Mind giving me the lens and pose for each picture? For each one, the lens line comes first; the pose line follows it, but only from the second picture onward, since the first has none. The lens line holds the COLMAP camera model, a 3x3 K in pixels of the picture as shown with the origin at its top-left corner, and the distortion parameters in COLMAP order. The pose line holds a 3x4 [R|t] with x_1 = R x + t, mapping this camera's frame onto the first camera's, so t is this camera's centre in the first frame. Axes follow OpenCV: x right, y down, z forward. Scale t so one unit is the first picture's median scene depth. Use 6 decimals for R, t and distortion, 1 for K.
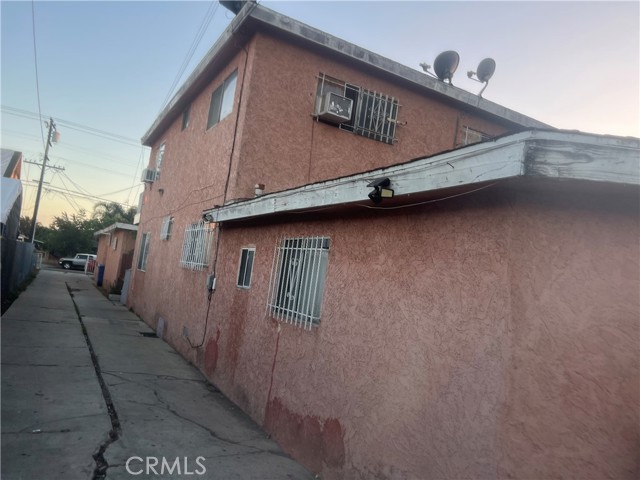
lens RADIAL K [[484.7, 0, 322.1], [0, 484.7, 243.2], [0, 0, 1]] dist [0.042012, -0.043056]
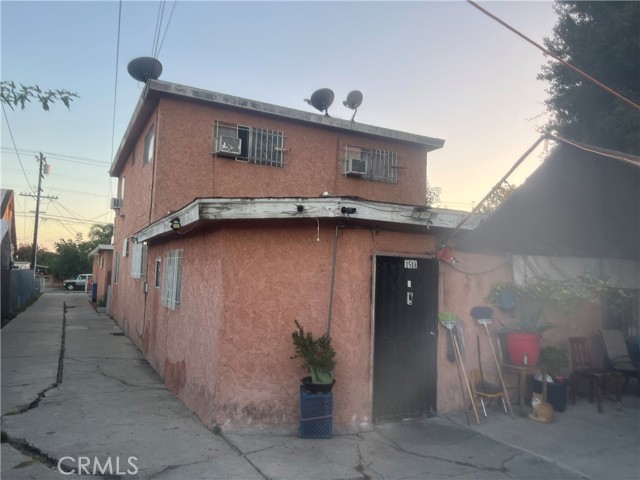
lens RADIAL K [[484.7, 0, 321.6], [0, 484.7, 238.5], [0, 0, 1]] dist [0.042012, -0.043056]
pose [[0.994797, -0.100798, -0.014786, 0.252816], [0.100751, 0.994904, -0.003846, 0.002098], [0.015098, 0.002336, 0.999883, -0.292775]]
